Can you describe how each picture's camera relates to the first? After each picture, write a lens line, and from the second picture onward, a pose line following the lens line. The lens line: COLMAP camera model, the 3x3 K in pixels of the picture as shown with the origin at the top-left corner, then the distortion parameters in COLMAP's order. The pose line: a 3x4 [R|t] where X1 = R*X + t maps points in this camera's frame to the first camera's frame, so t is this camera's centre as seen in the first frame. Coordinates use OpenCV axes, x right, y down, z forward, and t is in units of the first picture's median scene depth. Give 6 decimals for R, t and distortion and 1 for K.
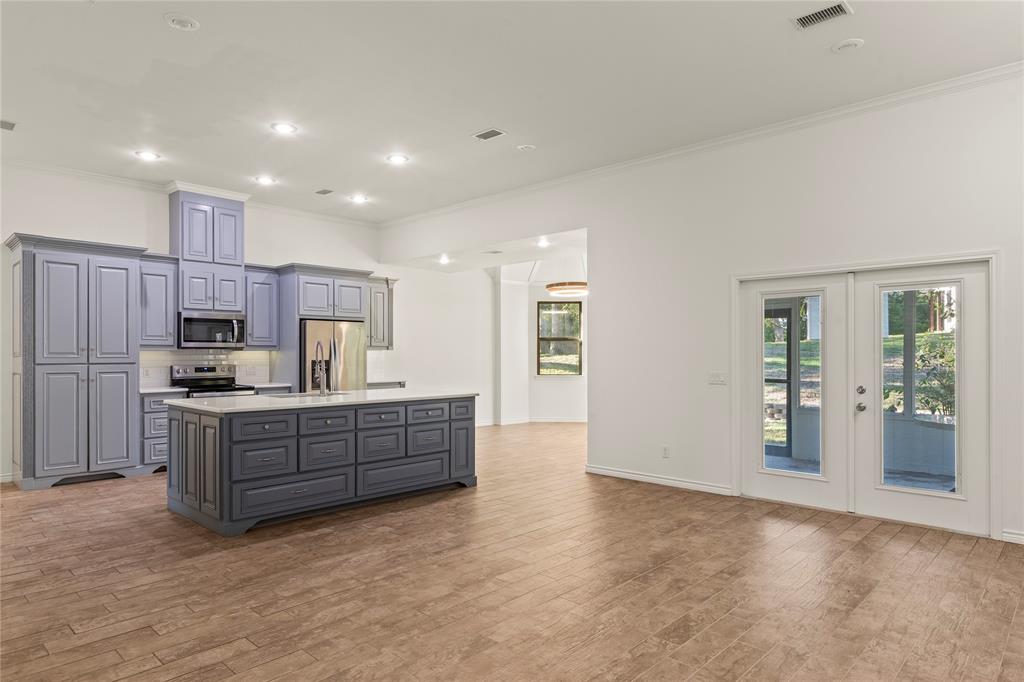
lens RADIAL K [[614.8, 0, 504.5], [0, 614.8, 347.2], [0, 0, 1]] dist [-0.007382, -0.000833]
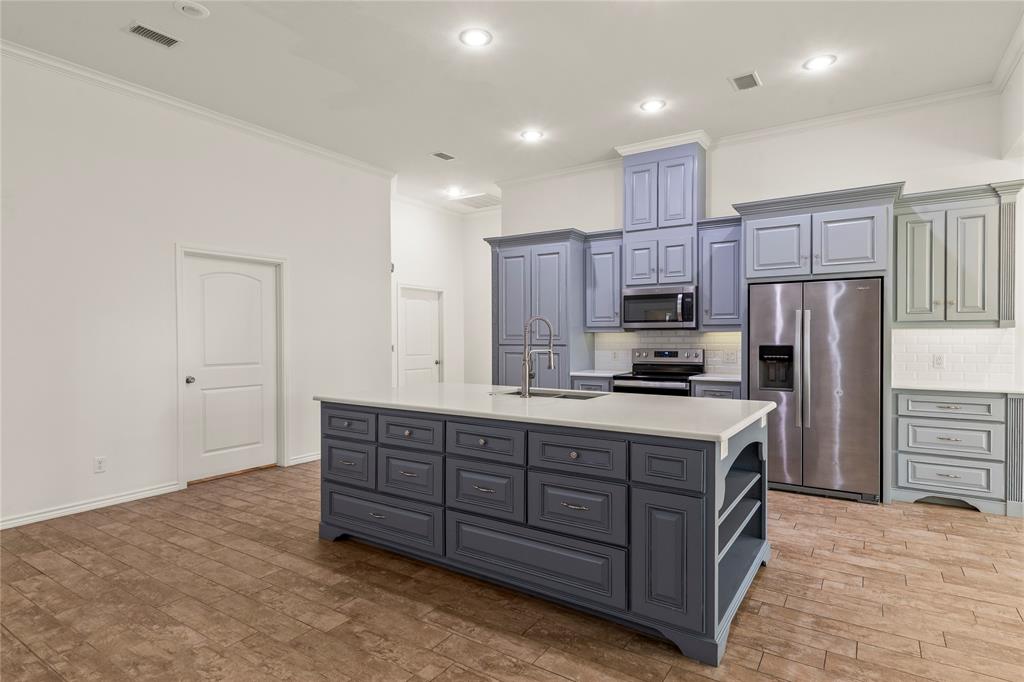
lens RADIAL K [[540.2, 0, 513.9], [0, 540.2, 340.5], [0, 0, 1]] dist [0.004262, -0.001307]
pose [[0.175977, 0.005377, -0.984380, 0.326313], [0.012484, 0.999892, 0.007693, 0.013227], [0.984315, -0.013643, 0.175891, 0.971411]]
